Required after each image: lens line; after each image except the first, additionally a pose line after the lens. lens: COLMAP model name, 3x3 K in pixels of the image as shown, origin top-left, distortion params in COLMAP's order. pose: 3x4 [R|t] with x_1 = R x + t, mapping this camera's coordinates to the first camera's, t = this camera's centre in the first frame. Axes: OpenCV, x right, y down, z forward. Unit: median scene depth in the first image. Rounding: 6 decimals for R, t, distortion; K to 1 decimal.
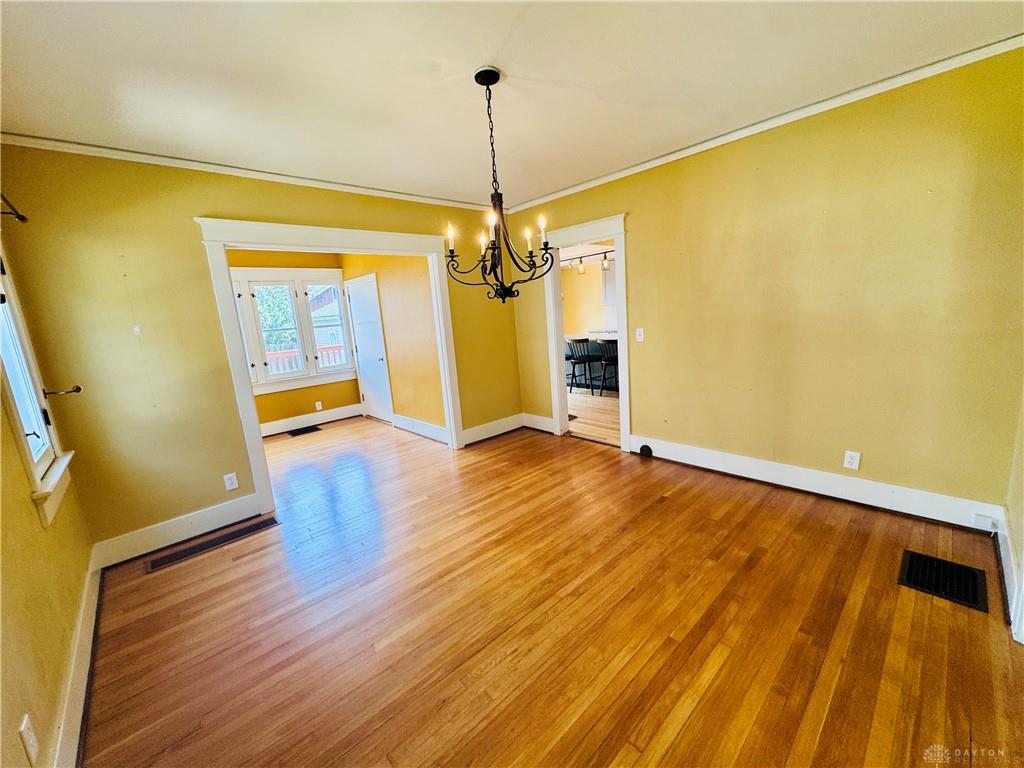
lens RADIAL K [[409.1, 0, 511.3], [0, 409.1, 381.8], [0, 0, 1]] dist [-0.000743, 0.000352]
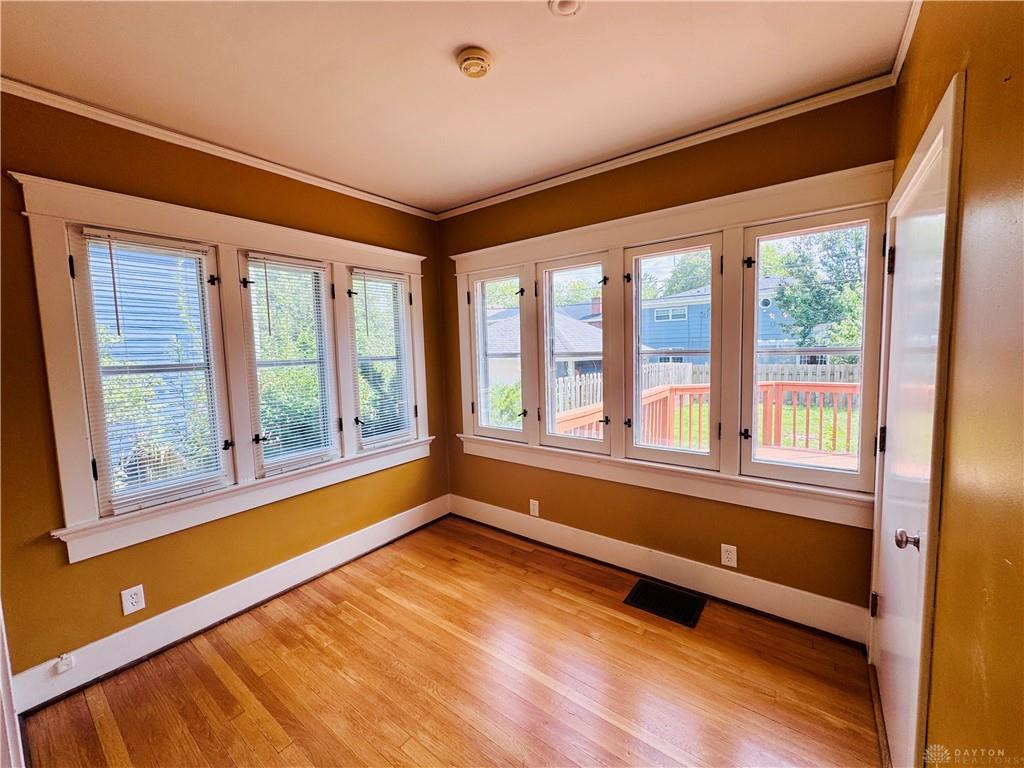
lens RADIAL K [[409.1, 0, 511.3], [0, 409.1, 381.8], [0, 0, 1]] dist [-0.000743, 0.000352]
pose [[0.180037, 0.153362, -0.971631, -0.318553], [-0.158626, 0.979370, 0.125191, -0.233966], [0.970786, 0.131587, 0.200650, 1.415290]]
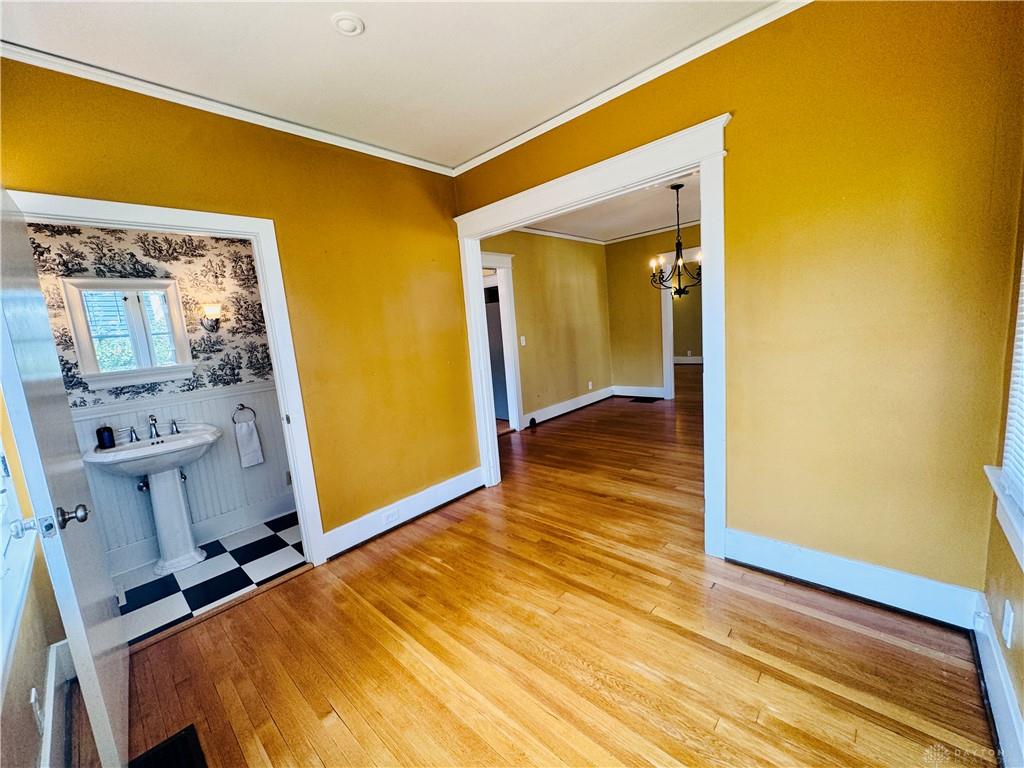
lens RADIAL K [[409.1, 0, 511.3], [0, 409.1, 381.8], [0, 0, 1]] dist [-0.000743, 0.000352]
pose [[-0.071022, -0.058274, 0.995771, -1.406660], [0.261145, 0.962386, 0.074946, -0.120350], [-0.962683, 0.265363, -0.053133, 1.459360]]
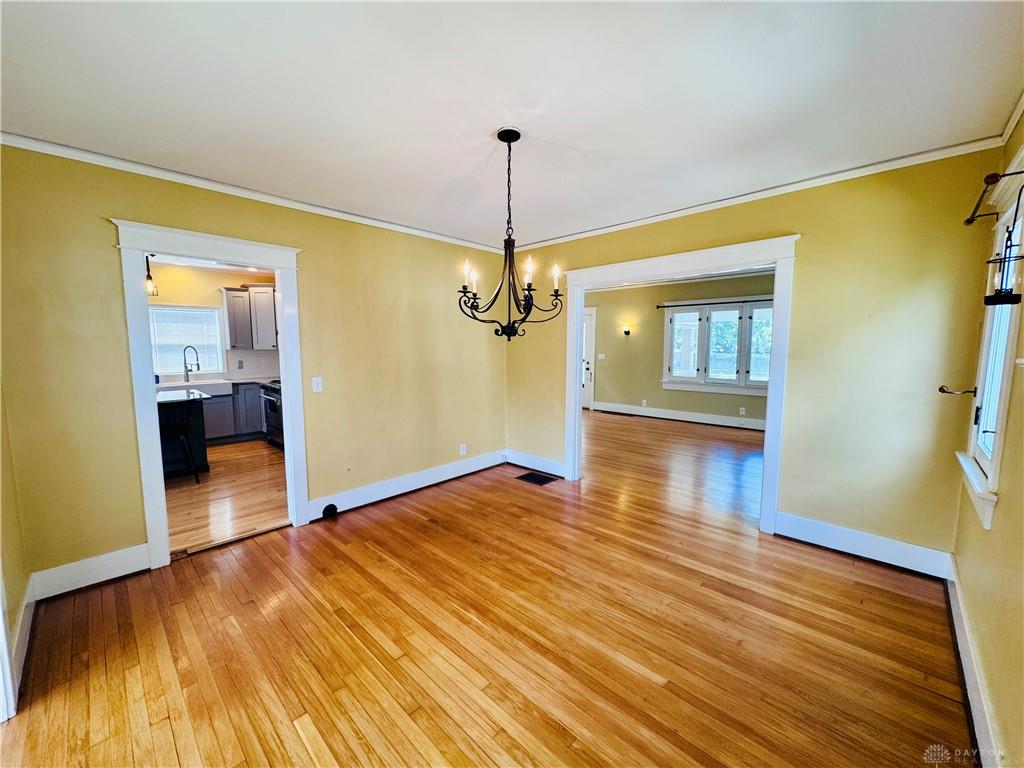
lens RADIAL K [[409.1, 0, 511.3], [0, 409.1, 381.8], [0, 0, 1]] dist [-0.000743, 0.000352]
pose [[-0.061682, -0.020894, 0.997877, -0.783171], [0.180638, 0.983037, 0.031749, -0.090571], [-0.981614, 0.182213, -0.056861, 0.794655]]
